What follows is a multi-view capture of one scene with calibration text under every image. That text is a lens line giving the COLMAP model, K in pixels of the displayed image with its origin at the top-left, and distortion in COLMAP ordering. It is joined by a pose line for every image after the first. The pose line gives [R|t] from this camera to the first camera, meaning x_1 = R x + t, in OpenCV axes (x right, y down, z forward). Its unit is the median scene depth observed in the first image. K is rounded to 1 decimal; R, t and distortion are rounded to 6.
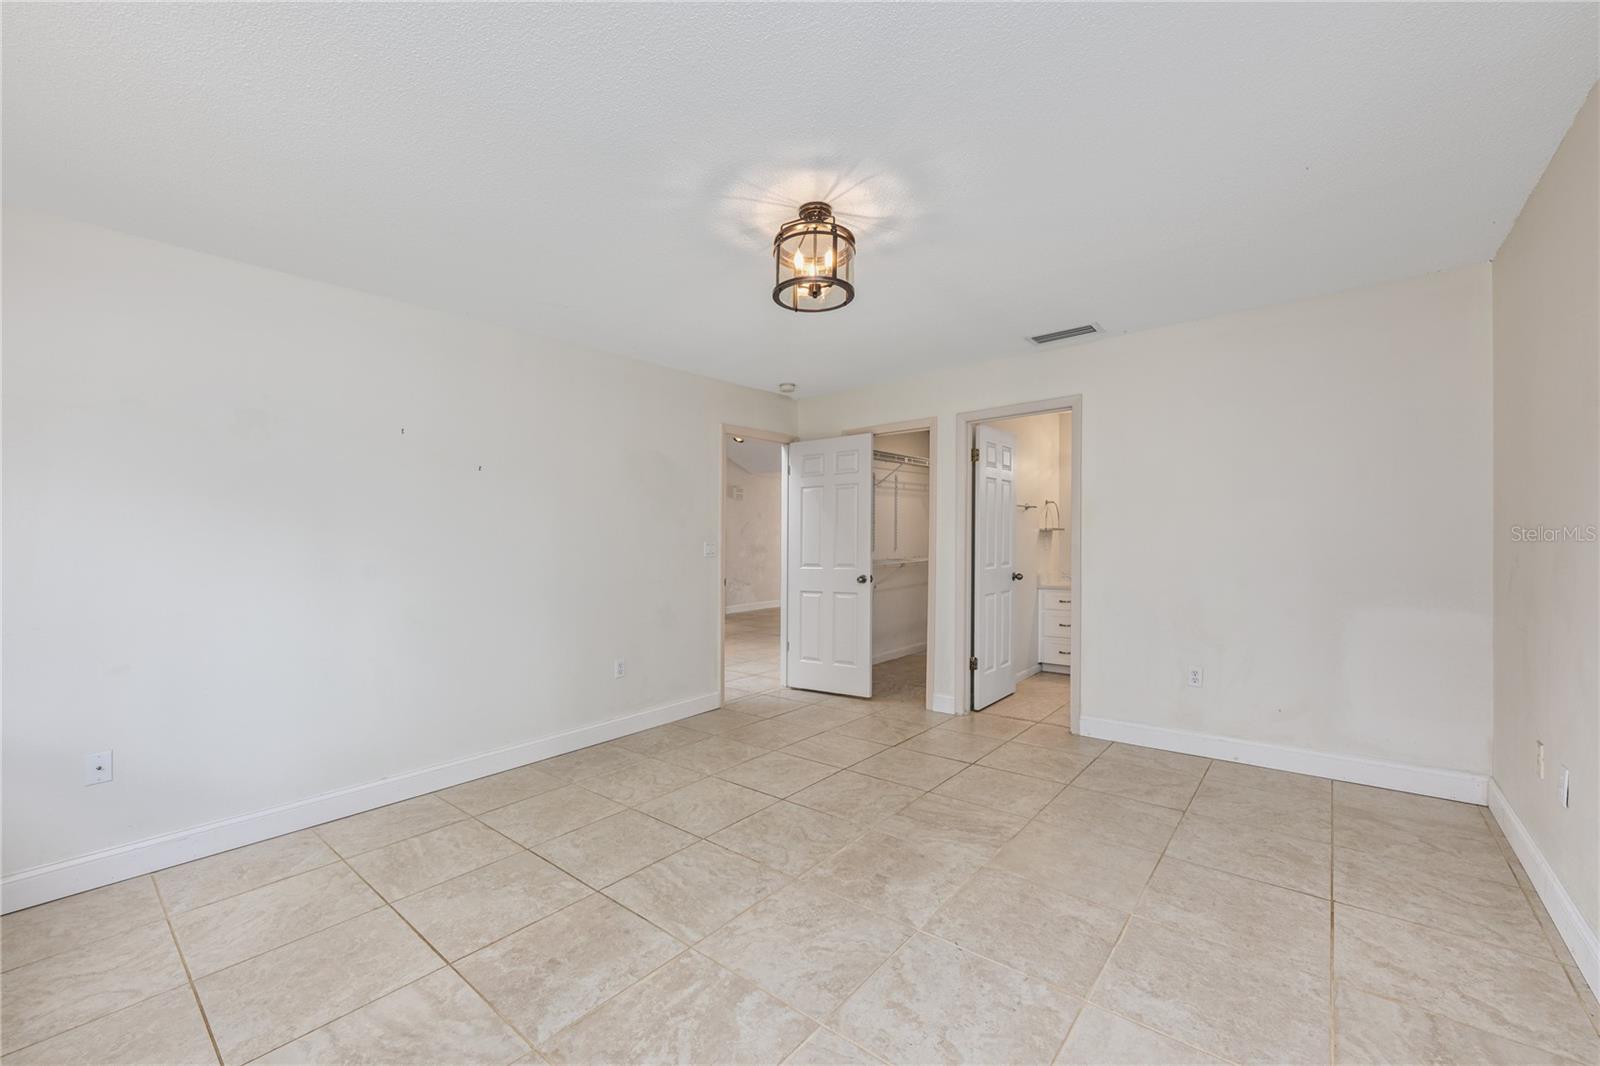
lens RADIAL K [[635.1, 0, 797.6], [0, 635.1, 544.9], [0, 0, 1]] dist [0.002553, 0.000345]
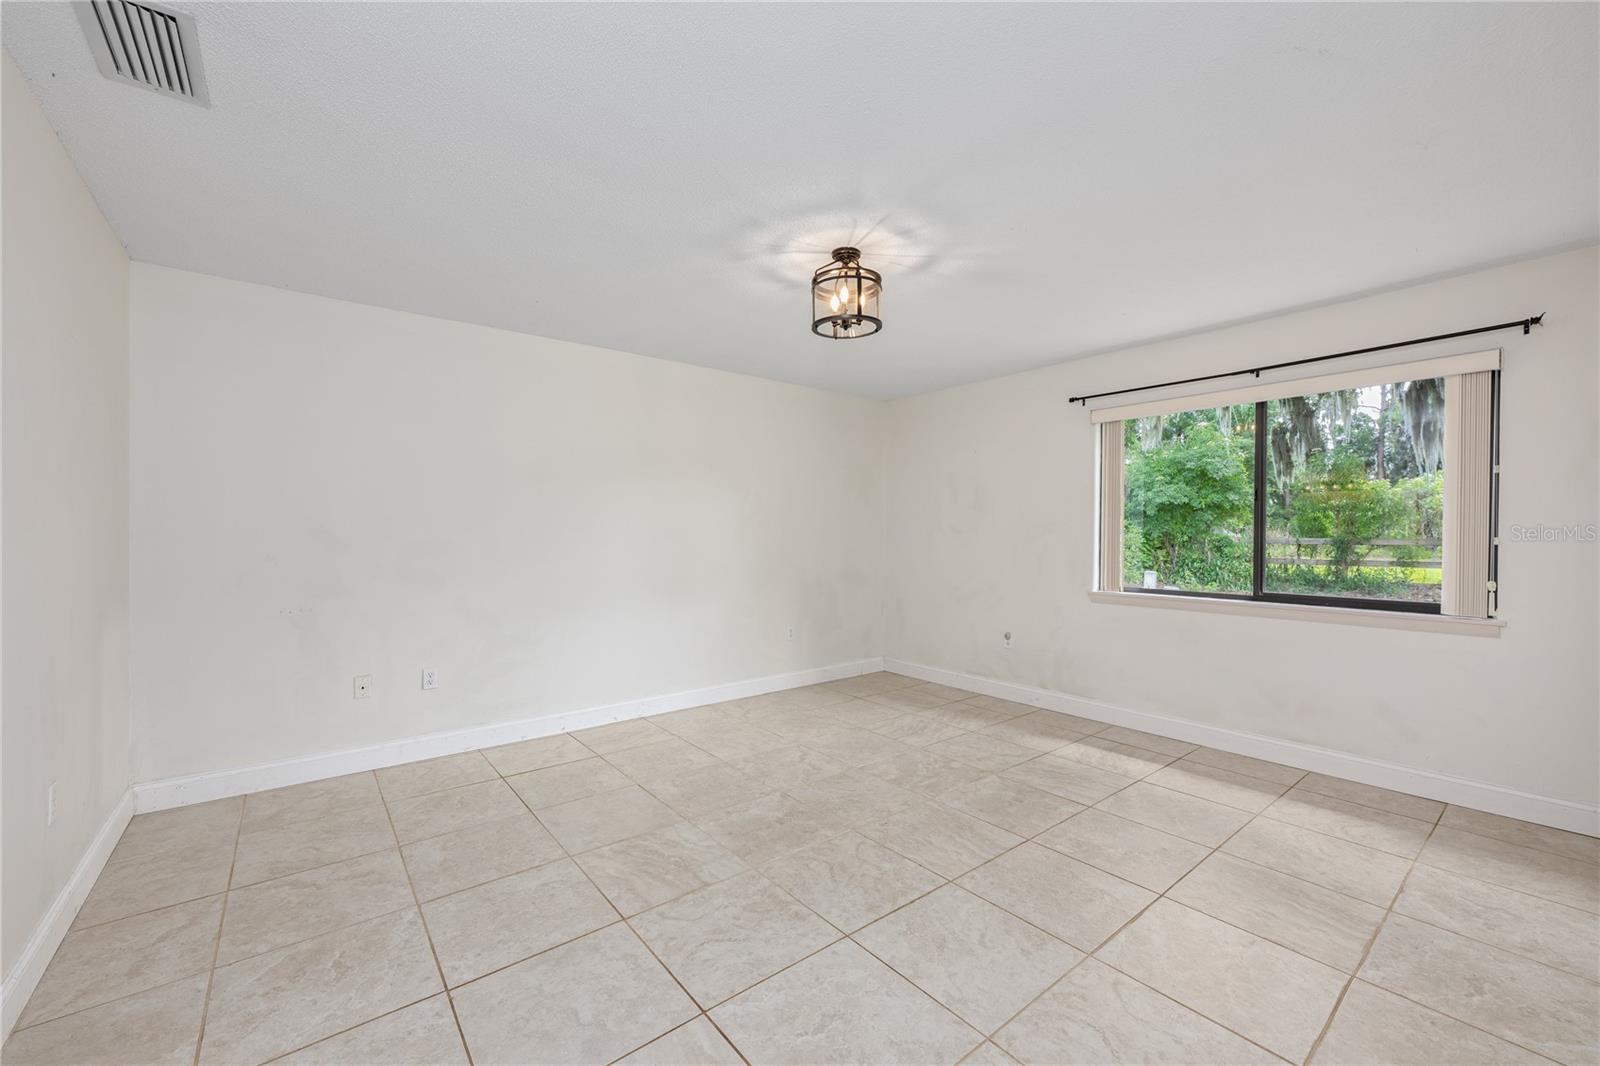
lens RADIAL K [[659.6, 0, 801.8], [0, 659.6, 567.1], [0, 0, 1]] dist [0.015684, -0.000036]
pose [[-0.981187, 0.002977, 0.193037, -0.130820], [0.014253, 0.998269, 0.057053, -0.013111], [-0.192533, 0.058731, -0.979531, 1.973648]]
